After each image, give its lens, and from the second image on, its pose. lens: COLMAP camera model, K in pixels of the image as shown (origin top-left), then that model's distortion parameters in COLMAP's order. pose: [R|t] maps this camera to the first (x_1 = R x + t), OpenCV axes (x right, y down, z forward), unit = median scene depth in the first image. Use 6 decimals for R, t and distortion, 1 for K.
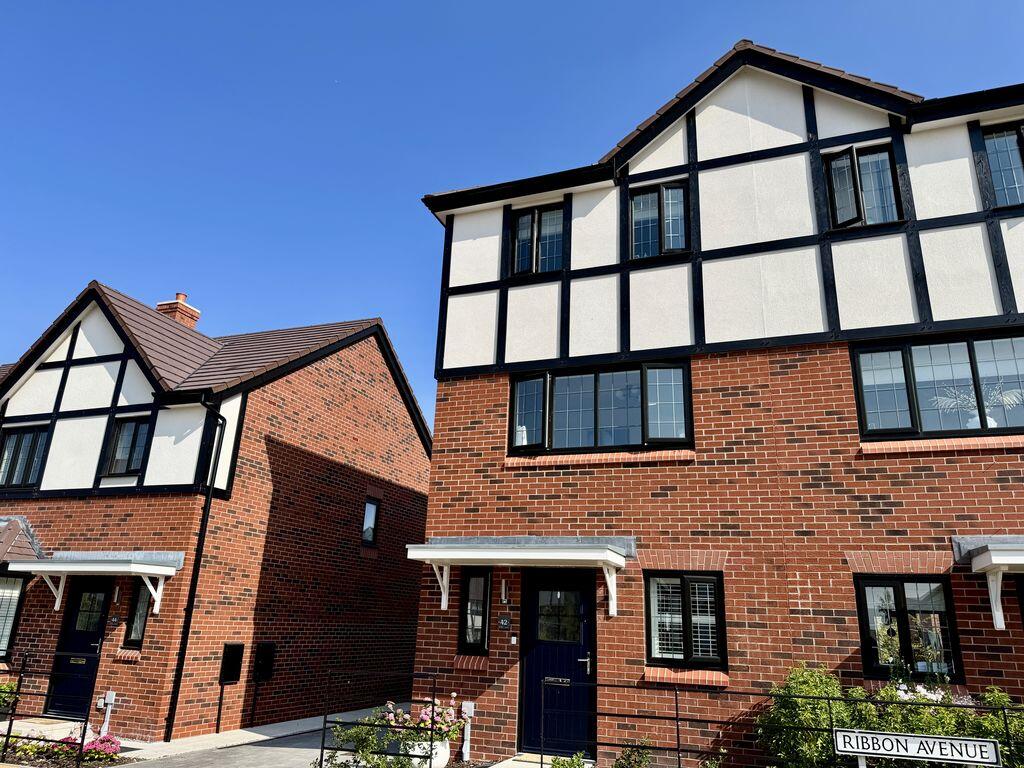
lens RADIAL K [[716.5, 0, 514.9], [0, 716.5, 381.5], [0, 0, 1]] dist [0.084771, -0.130050]
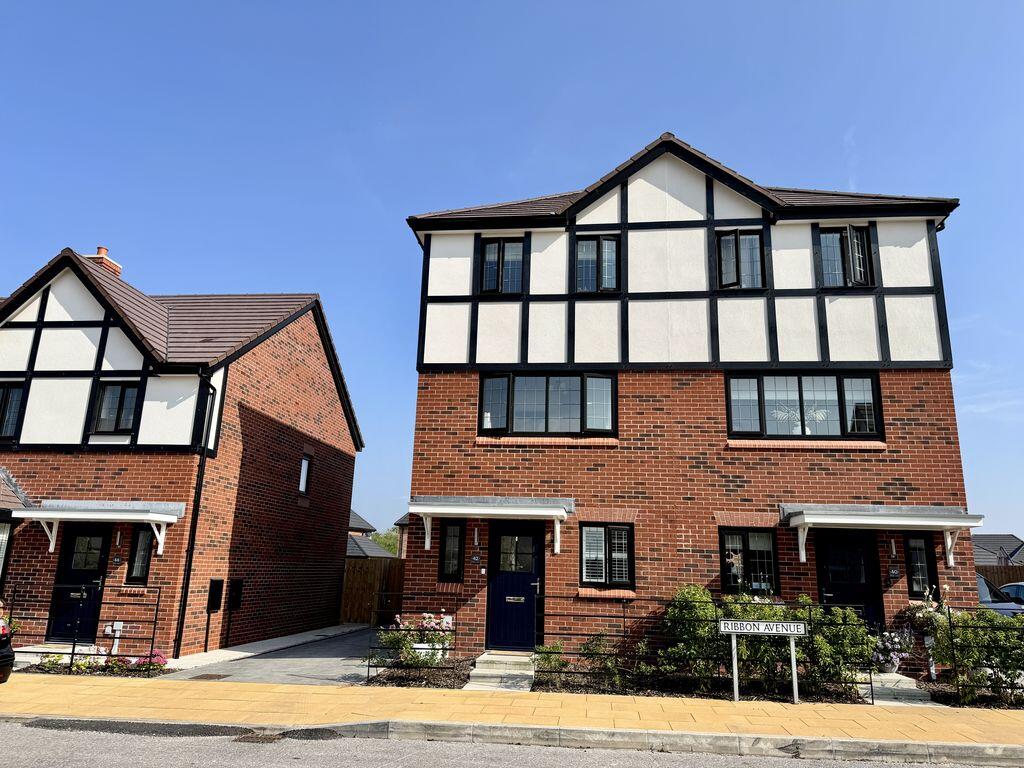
lens RADIAL K [[718.4, 0, 512.0], [0, 718.4, 384.0], [0, 0, 1]] dist [0.118884, -0.183040]
pose [[0.970545, 0.052214, 0.235193, -0.280233], [-0.070852, 0.994921, 0.071501, -0.094290], [-0.230265, -0.086059, 0.969315, -0.302422]]
